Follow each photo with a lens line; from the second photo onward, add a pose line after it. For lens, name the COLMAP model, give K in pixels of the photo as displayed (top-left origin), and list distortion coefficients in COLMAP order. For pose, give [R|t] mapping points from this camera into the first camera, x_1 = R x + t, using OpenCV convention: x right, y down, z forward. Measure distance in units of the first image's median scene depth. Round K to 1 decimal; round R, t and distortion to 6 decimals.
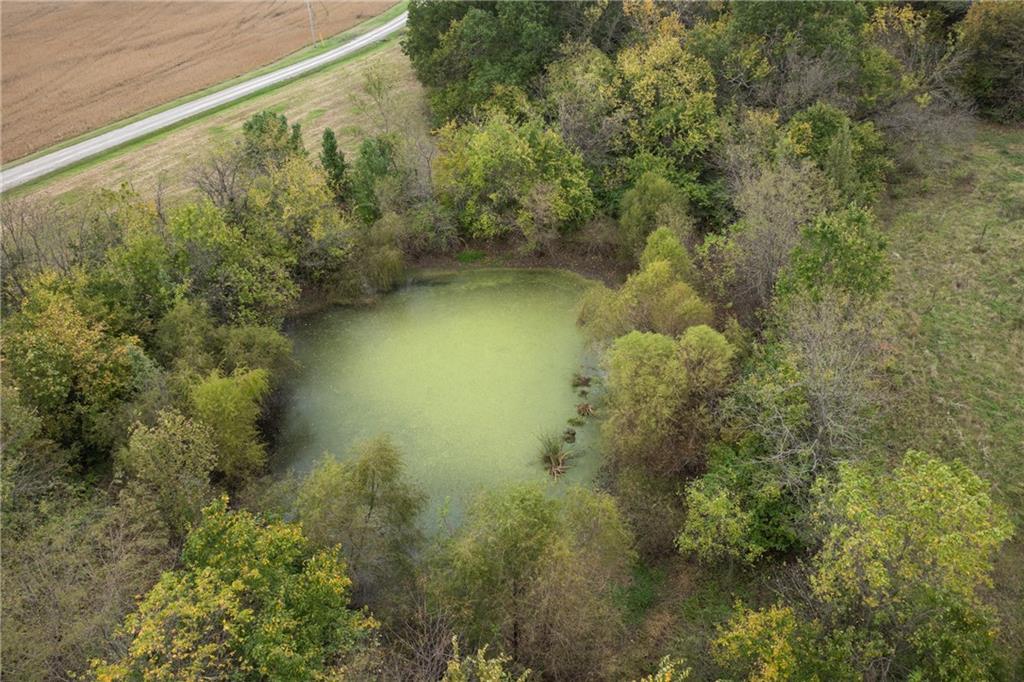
lens RADIAL K [[739.4, 0, 549.2], [0, 739.4, 314.0], [0, 0, 1]] dist [-0.041659, 0.001488]
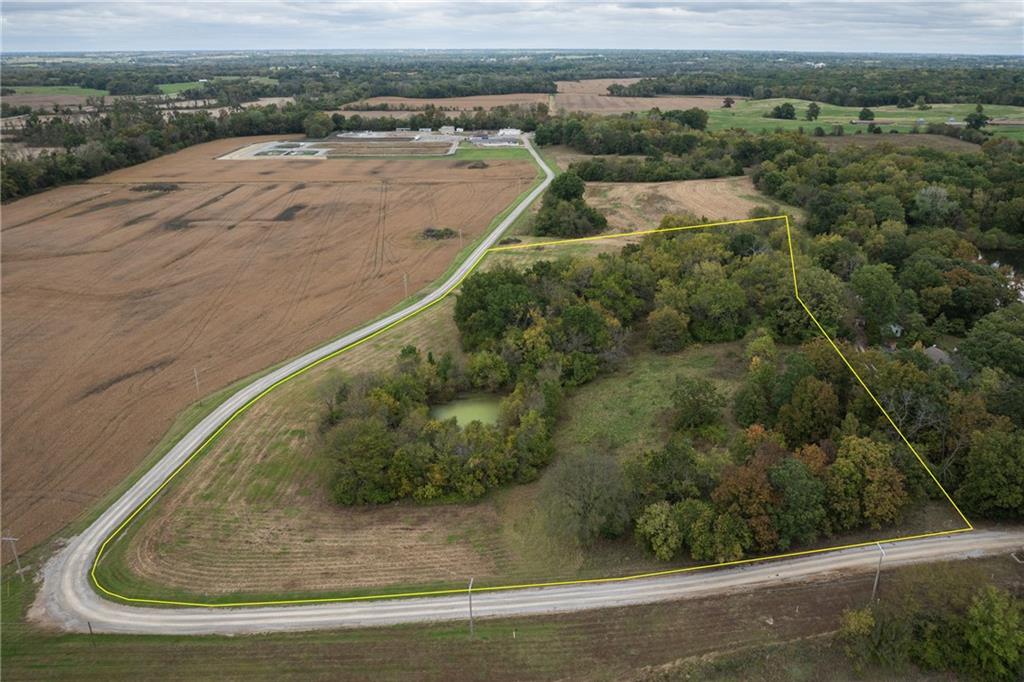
lens RADIAL K [[739.4, 0, 534.8], [0, 739.4, 367.9], [0, 0, 1]] dist [-0.041659, 0.001488]
pose [[0.998768, 0.024386, -0.043214, 0.305165], [-0.031487, 0.984573, -0.172118, 0.374707], [0.038350, 0.173266, 0.984128, -2.261600]]
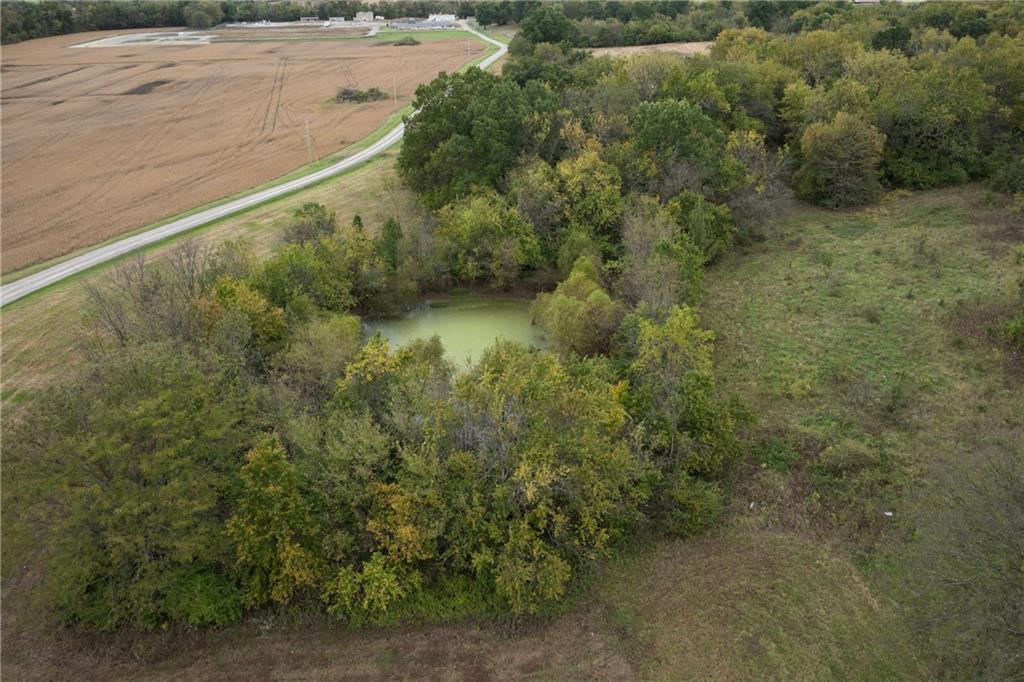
lens RADIAL K [[796.3, 0, 507.1], [0, 796.3, 332.0], [0, 0, 1]] dist [-0.028792, -0.015314]
pose [[0.999945, -0.004070, 0.009705, -0.025531], [0.005523, 0.987934, -0.154779, 0.247365], [-0.008958, 0.154824, 0.987902, -0.568073]]
